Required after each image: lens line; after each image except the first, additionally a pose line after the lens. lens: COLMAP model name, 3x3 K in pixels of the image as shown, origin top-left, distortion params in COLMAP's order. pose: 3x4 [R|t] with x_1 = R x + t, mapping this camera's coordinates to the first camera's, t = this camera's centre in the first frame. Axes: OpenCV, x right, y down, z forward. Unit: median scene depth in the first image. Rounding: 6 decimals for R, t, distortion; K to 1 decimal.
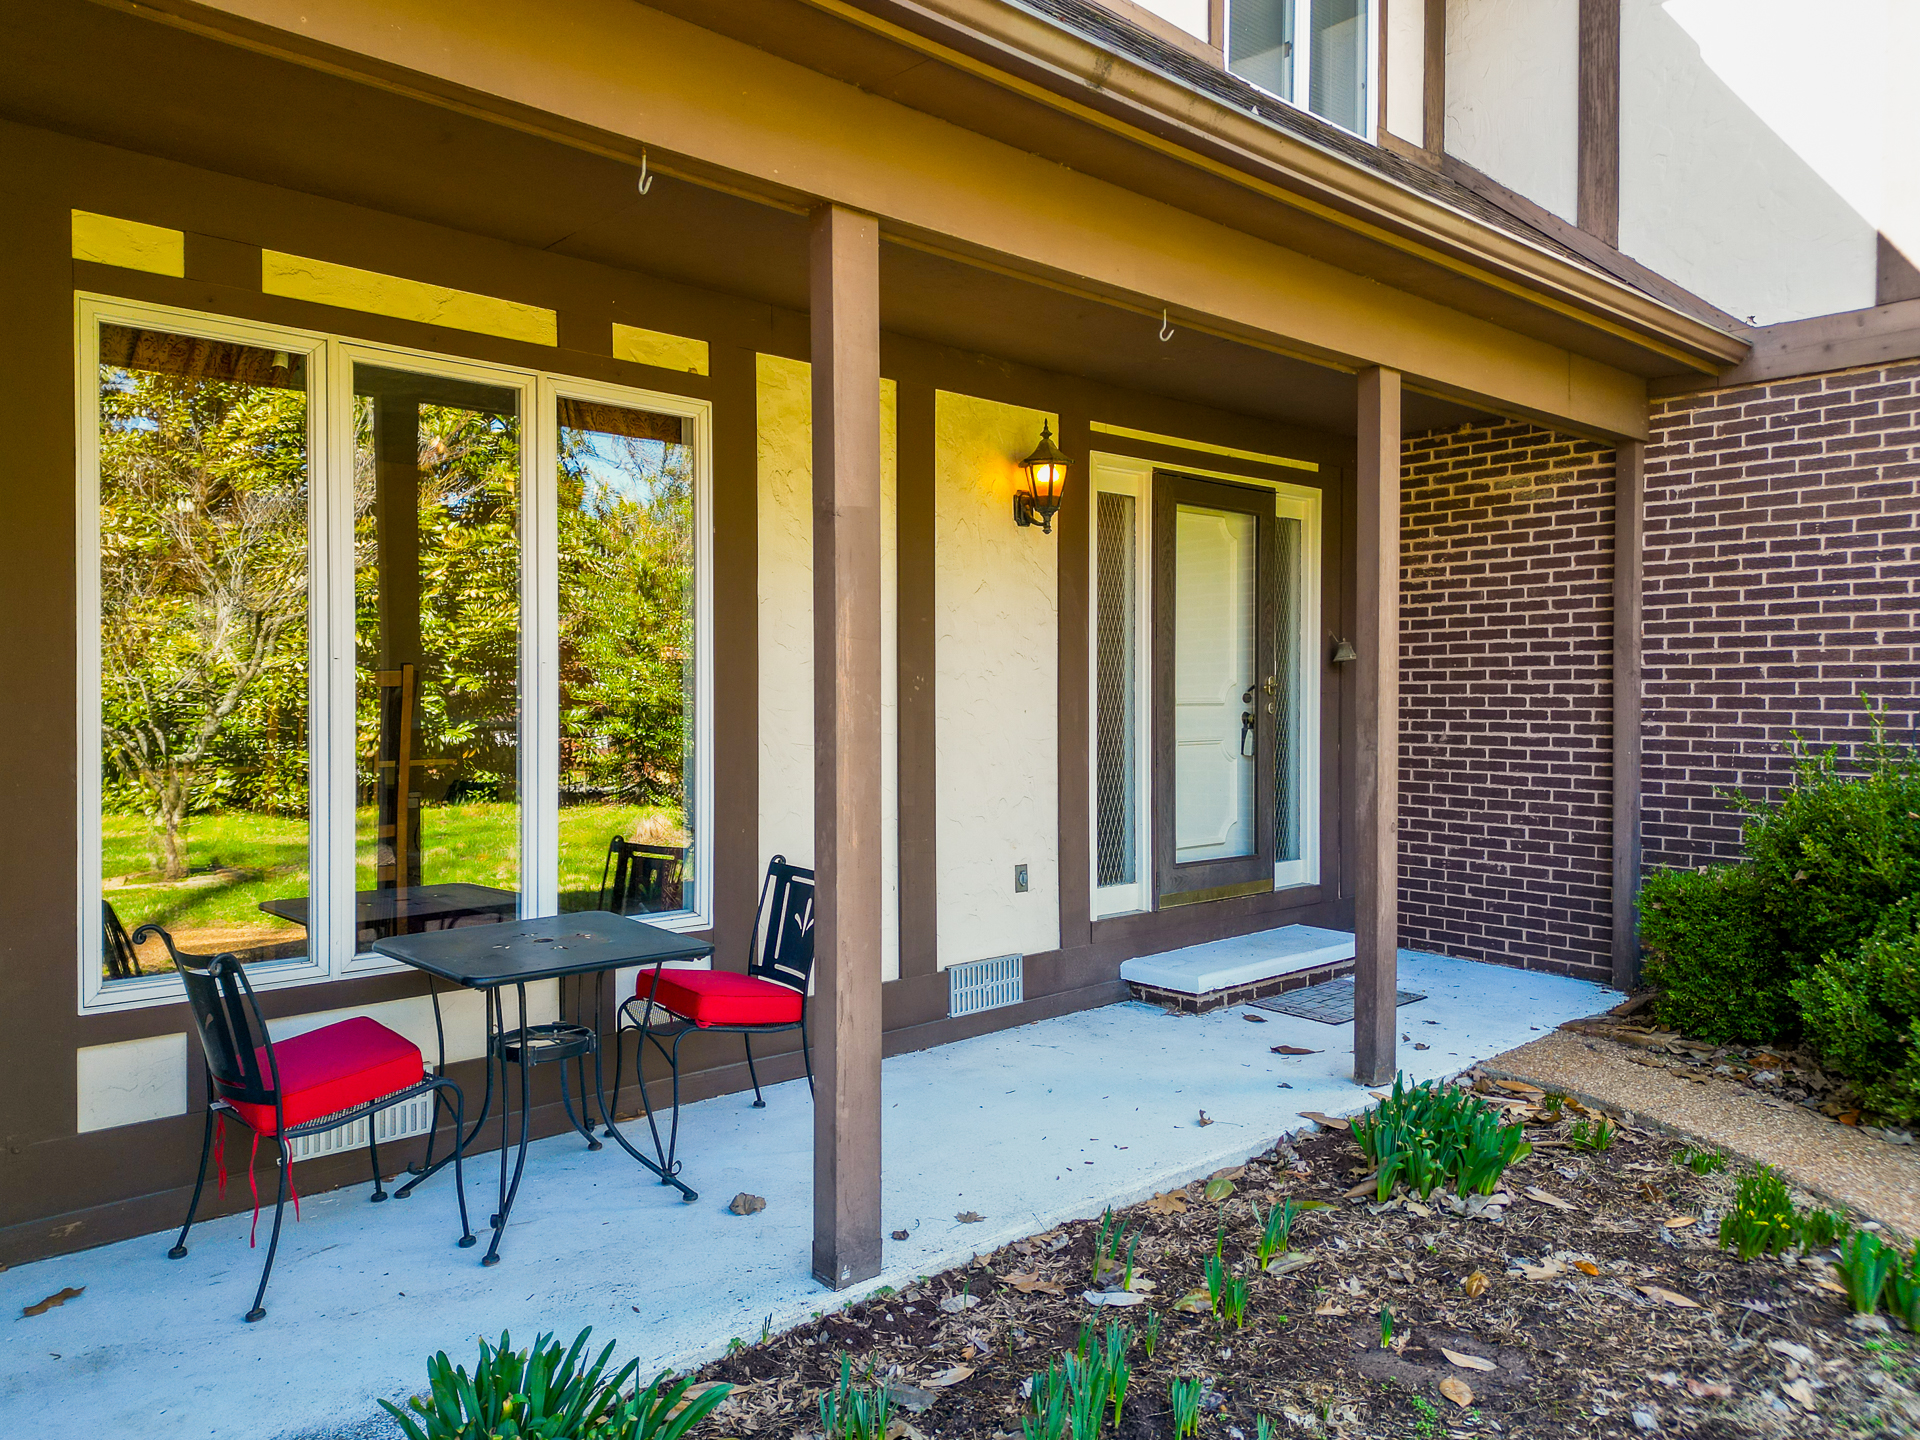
lens RADIAL K [[1308.3, 0, 962.5], [0, 1308.3, 724.9], [0, 0, 1]] dist [0.051274, -0.034158]
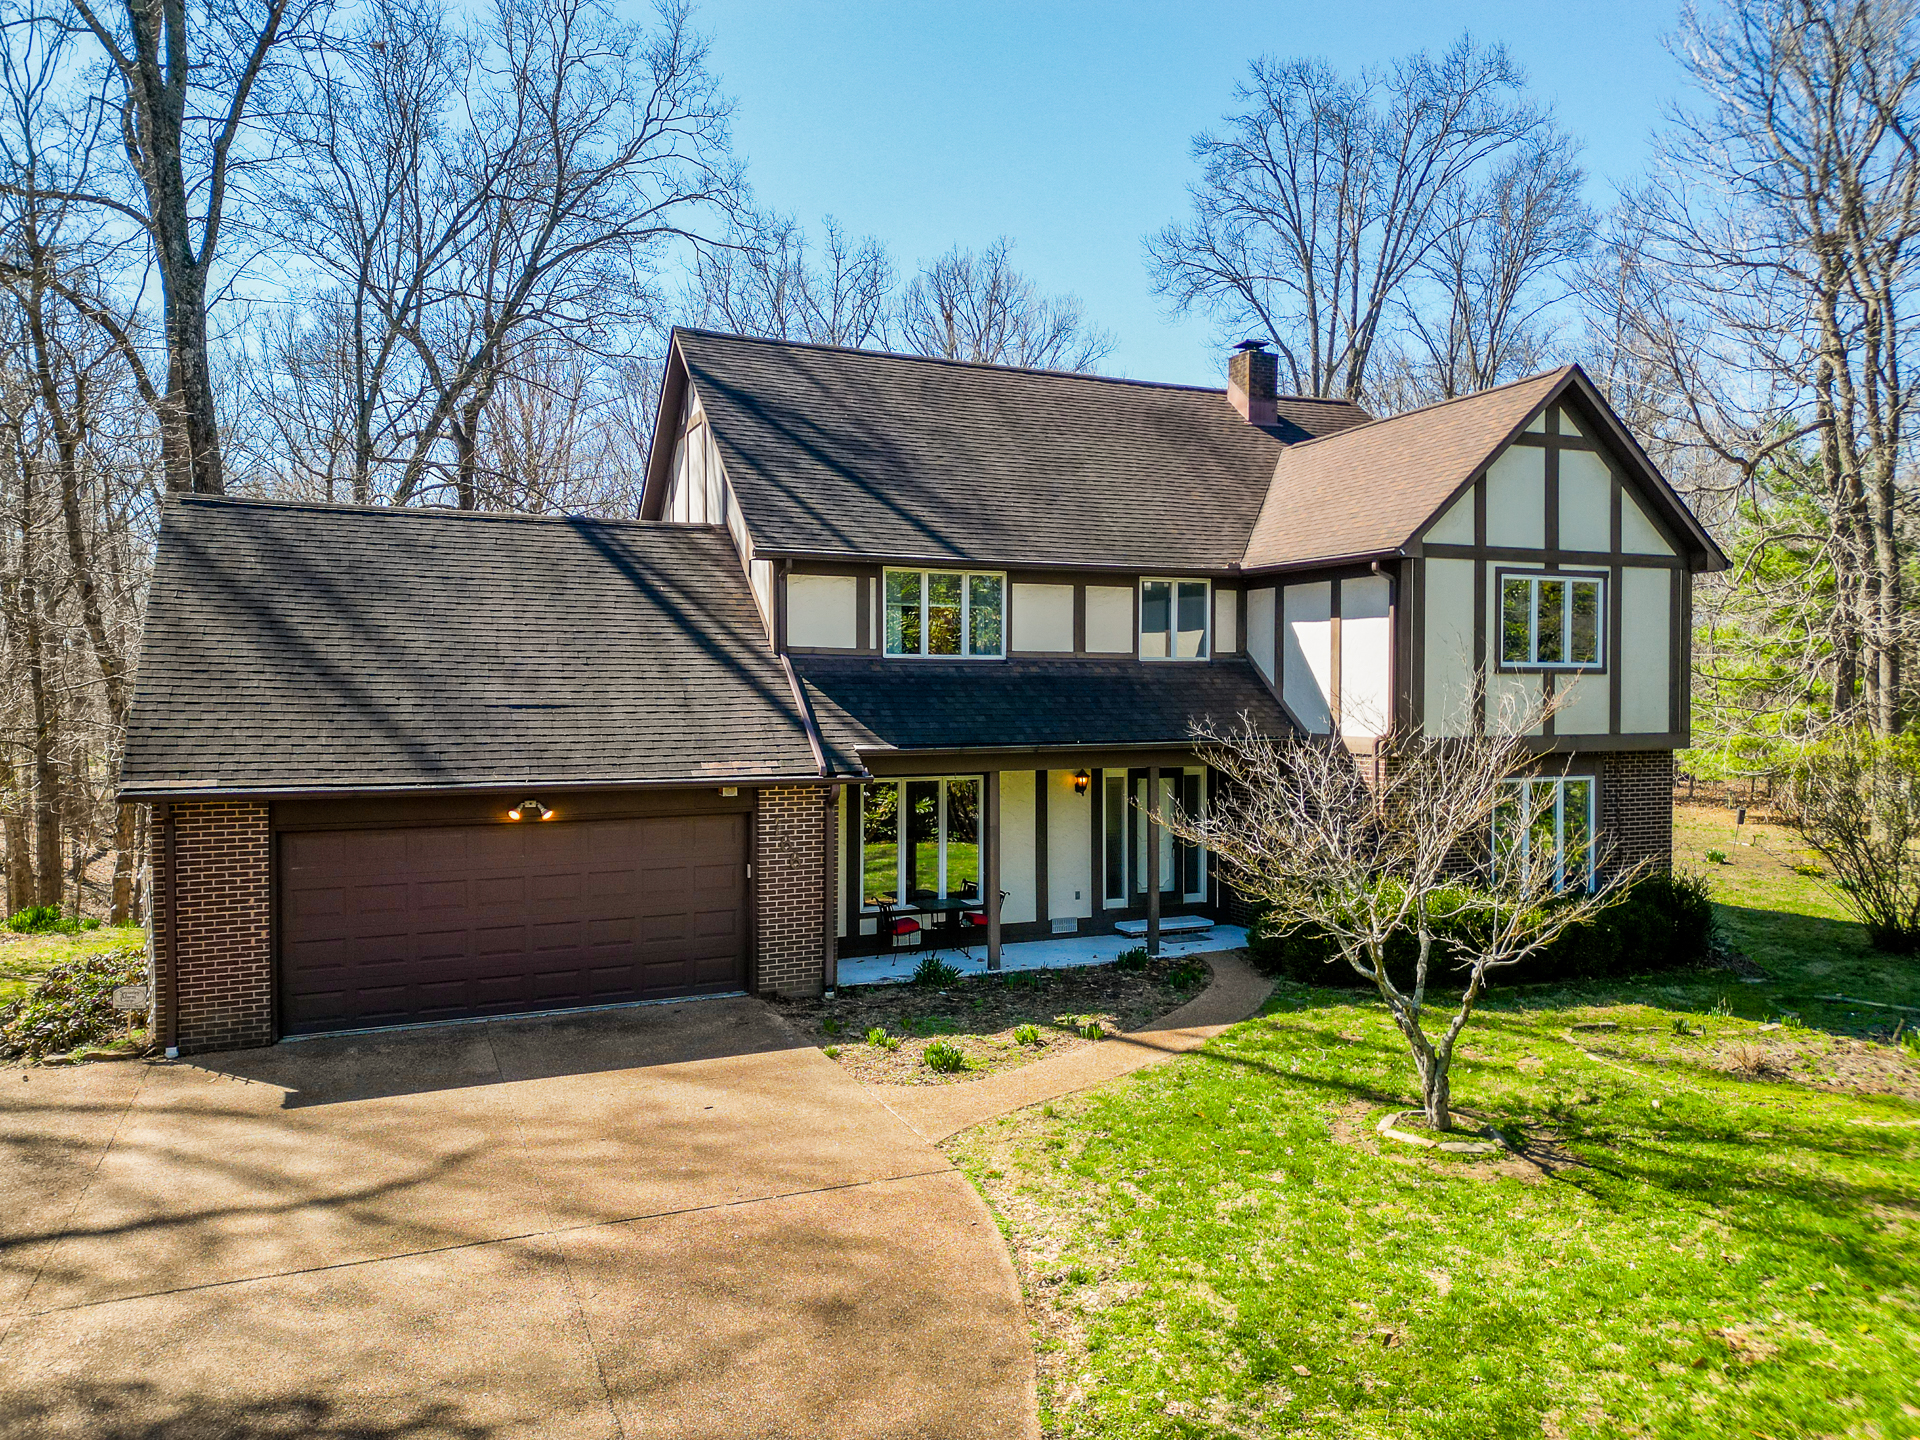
lens RADIAL K [[1308.3, 0, 962.5], [0, 1308.3, 724.9], [0, 0, 1]] dist [0.051274, -0.034158]
pose [[0.954021, 0.019078, -0.299133, 0.785011], [-0.014782, 0.999753, 0.016618, -0.384645], [0.299376, -0.011432, 0.954067, -2.372006]]
